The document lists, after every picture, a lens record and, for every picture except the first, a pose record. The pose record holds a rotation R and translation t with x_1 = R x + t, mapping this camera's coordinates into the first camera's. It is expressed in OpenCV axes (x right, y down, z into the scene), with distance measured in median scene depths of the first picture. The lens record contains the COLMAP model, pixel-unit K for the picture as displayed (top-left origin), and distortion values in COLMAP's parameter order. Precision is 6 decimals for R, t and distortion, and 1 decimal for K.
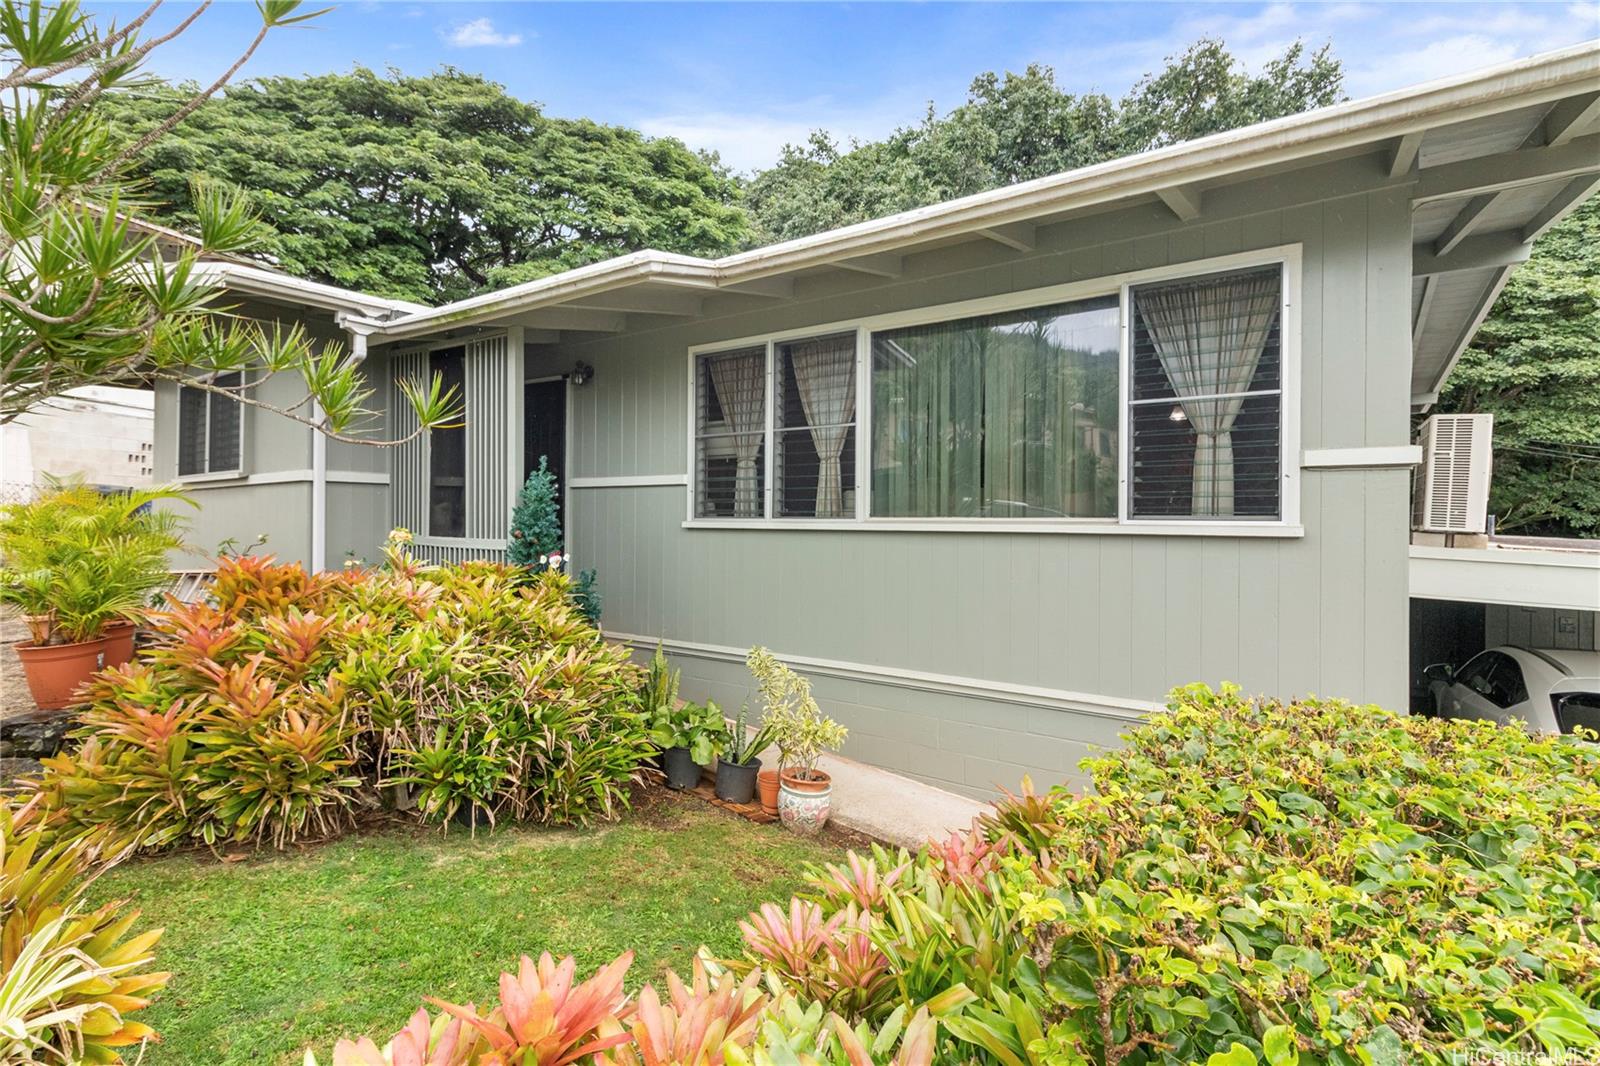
lens RADIAL K [[778.8, 0, 823.7], [0, 778.8, 524.1], [0, 0, 1]] dist [0.005169, 0.000327]
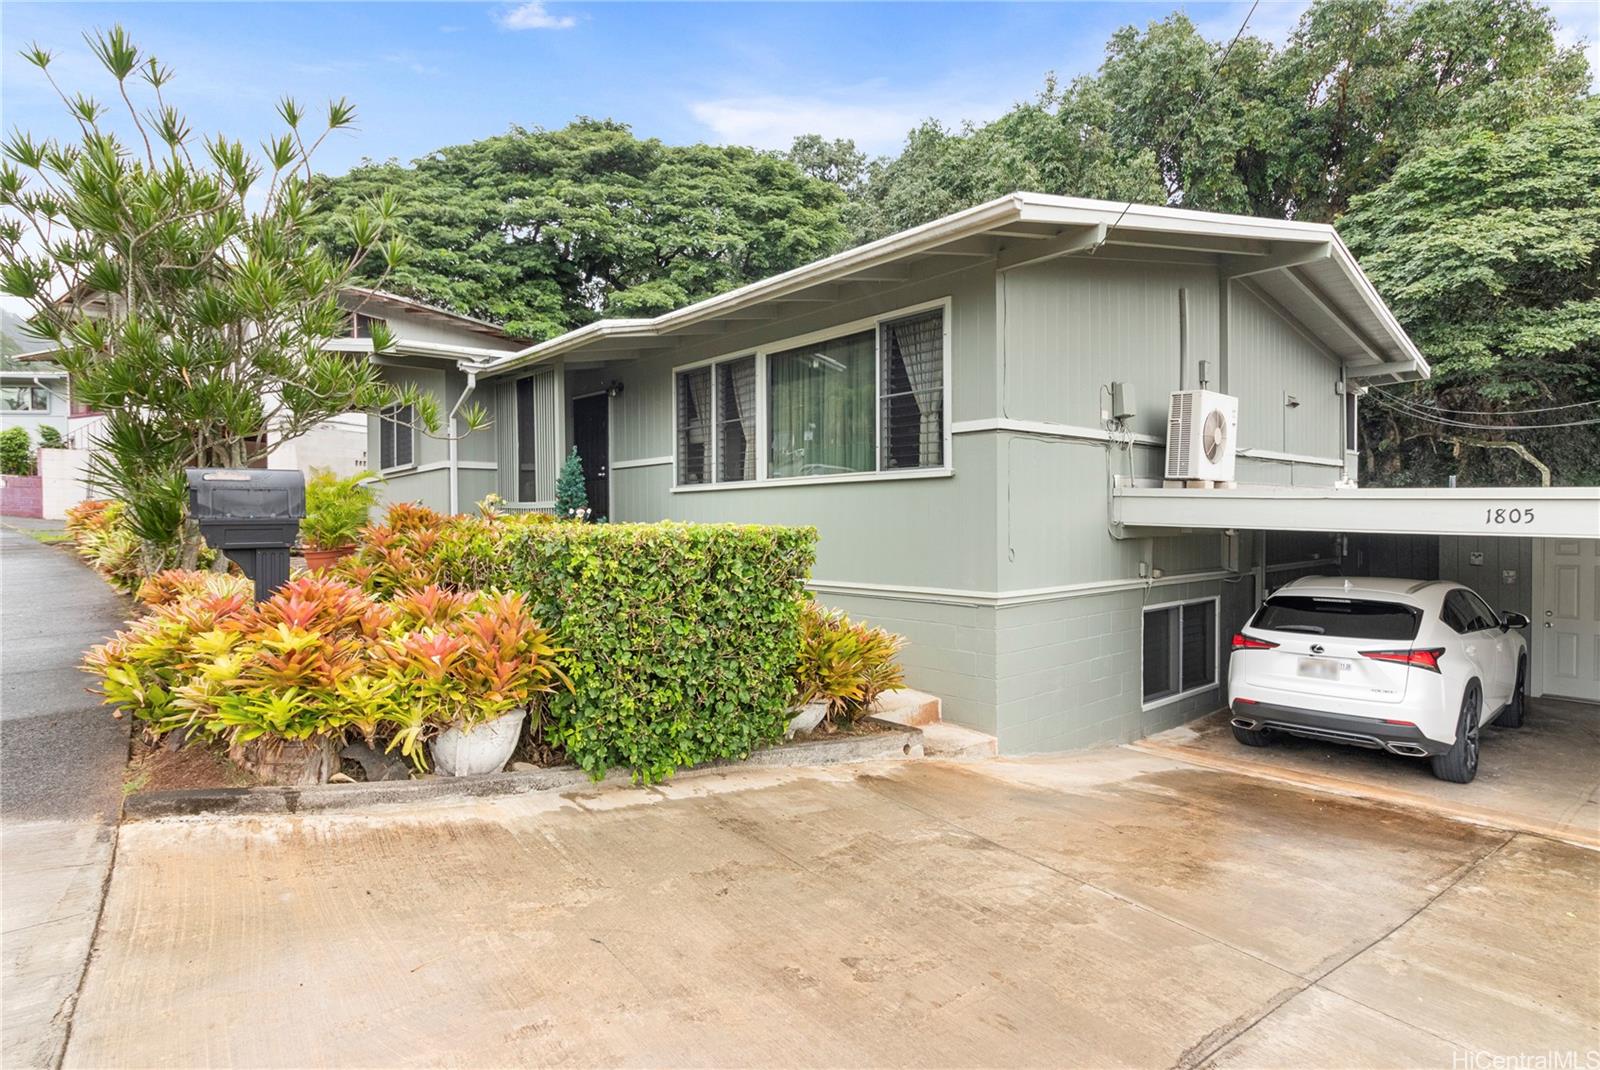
lens RADIAL K [[846.8, 0, 800.0], [0, 846.8, 535.0], [0, 0, 1]] dist [-0.001773, -0.001335]
pose [[0.970036, -0.009097, -0.242792, 0.163647], [0.011953, 0.999876, 0.010294, 0.026417], [0.242668, -0.012887, 0.970024, -0.178632]]
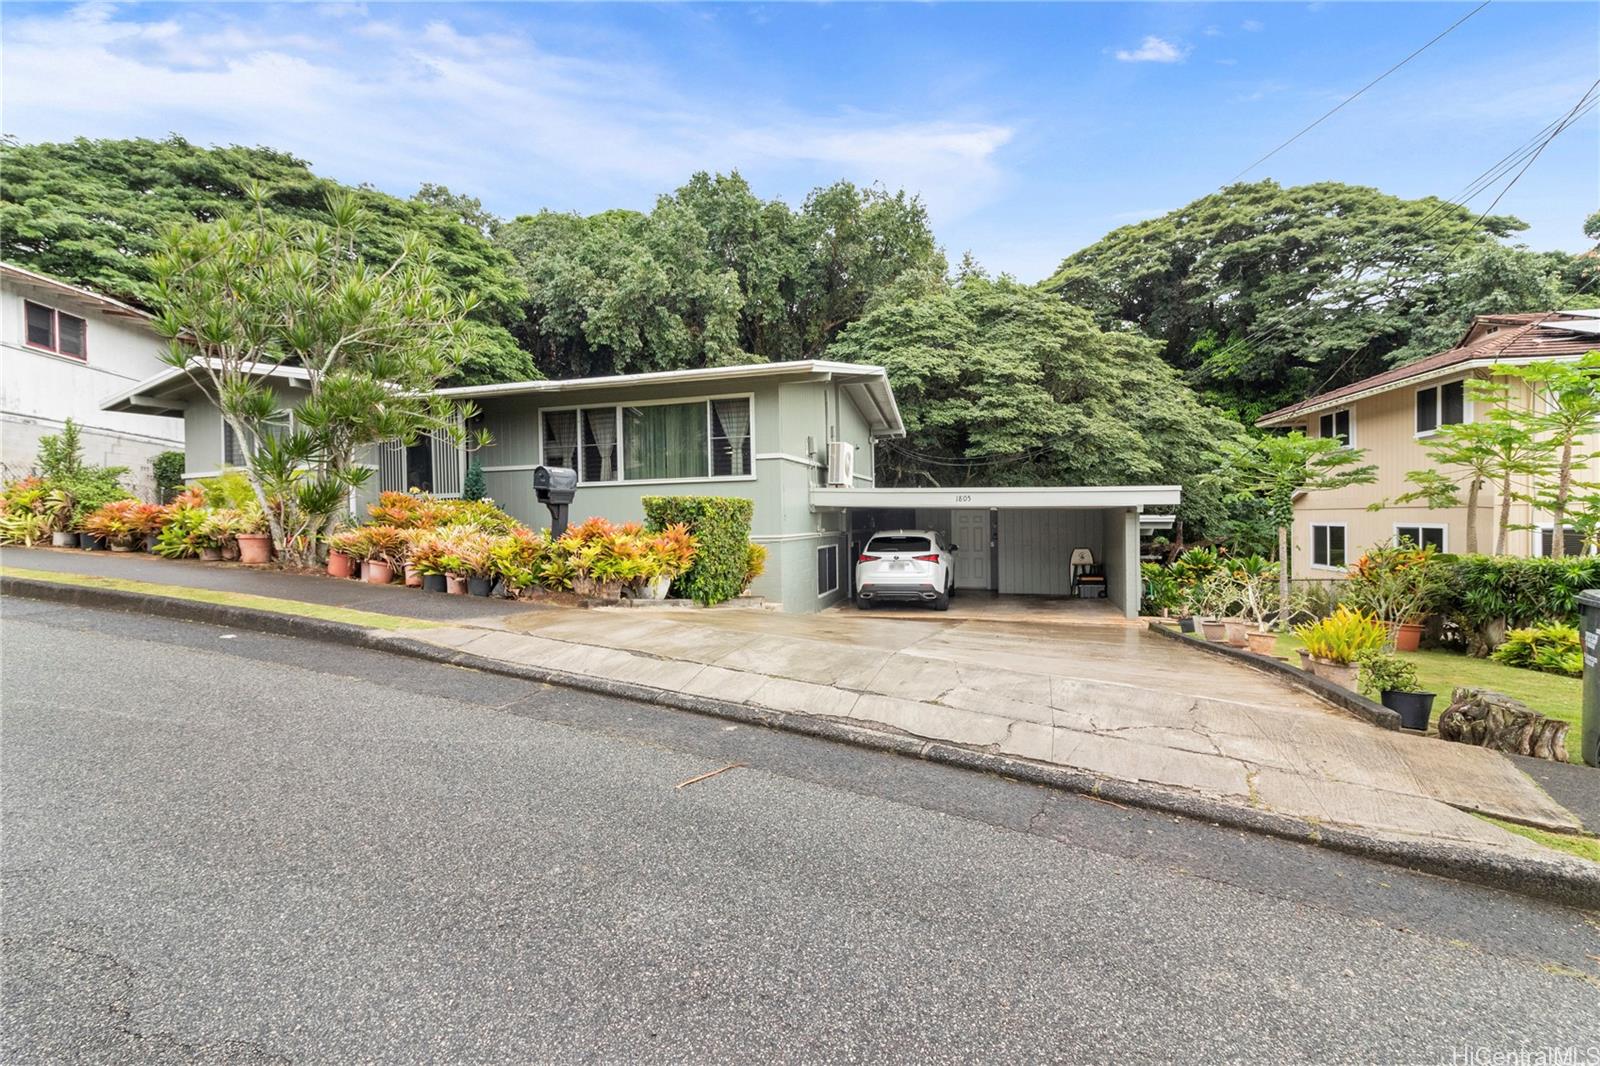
lens RADIAL K [[705.7, 0, 798.4], [0, 705.7, 524.3], [0, 0, 1]] dist [0.002807, 0.000243]
pose [[0.953121, -0.025849, 0.301482, -0.030365], [0.025593, 0.999661, 0.004800, 0.044154], [-0.301504, 0.003141, 0.953460, -0.435651]]
